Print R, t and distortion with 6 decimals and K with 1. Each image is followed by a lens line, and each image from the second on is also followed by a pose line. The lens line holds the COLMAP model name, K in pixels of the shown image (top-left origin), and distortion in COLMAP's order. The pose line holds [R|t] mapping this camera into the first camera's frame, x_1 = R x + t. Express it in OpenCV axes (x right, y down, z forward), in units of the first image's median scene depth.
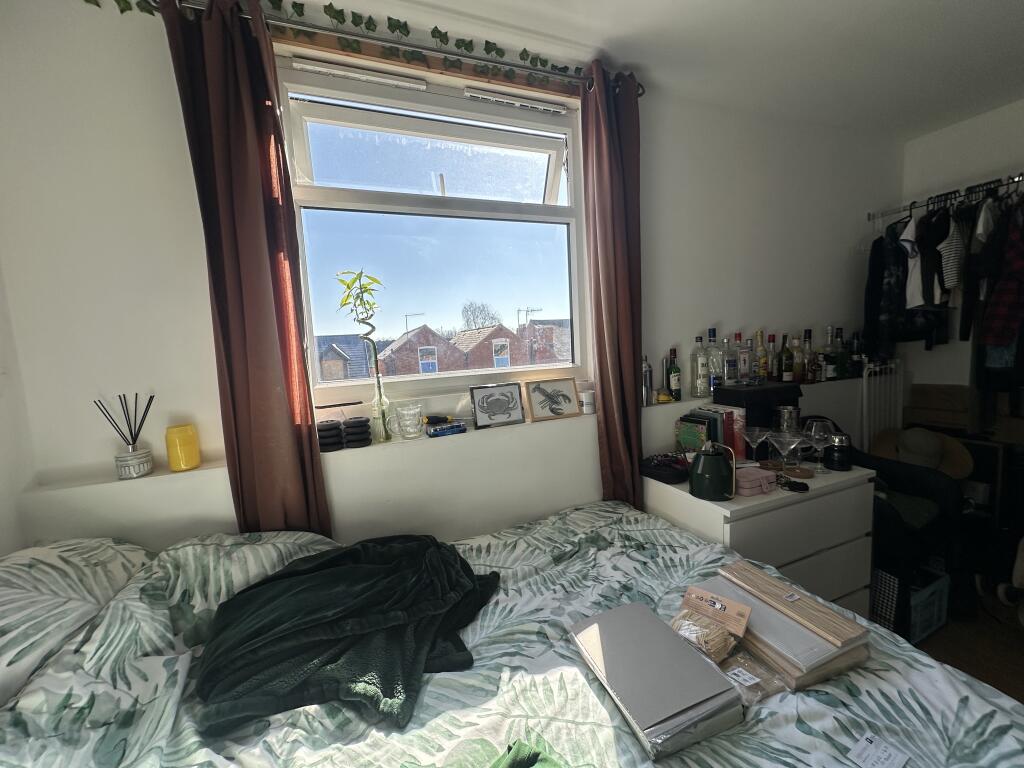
lens RADIAL K [[409.2, 0, 512.0], [0, 409.2, 384.0], [0, 0, 1]] dist [-0.000216, 0.000197]
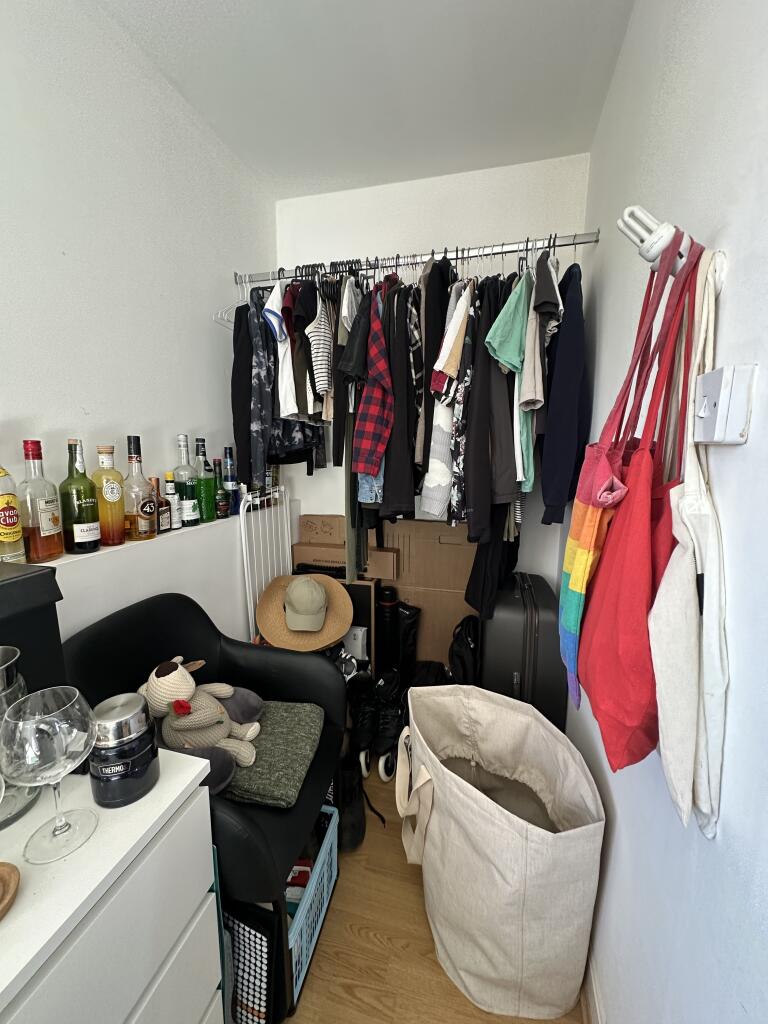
lens RADIAL K [[409.2, 0, 384.0], [0, 409.2, 512.0], [0, 0, 1]] dist [-0.000216, 0.000197]
pose [[0.599677, -0.070615, 0.797120, 0.507263], [0.038909, 0.997494, 0.059094, -0.057006], [-0.799296, -0.004422, 0.600922, 0.442128]]
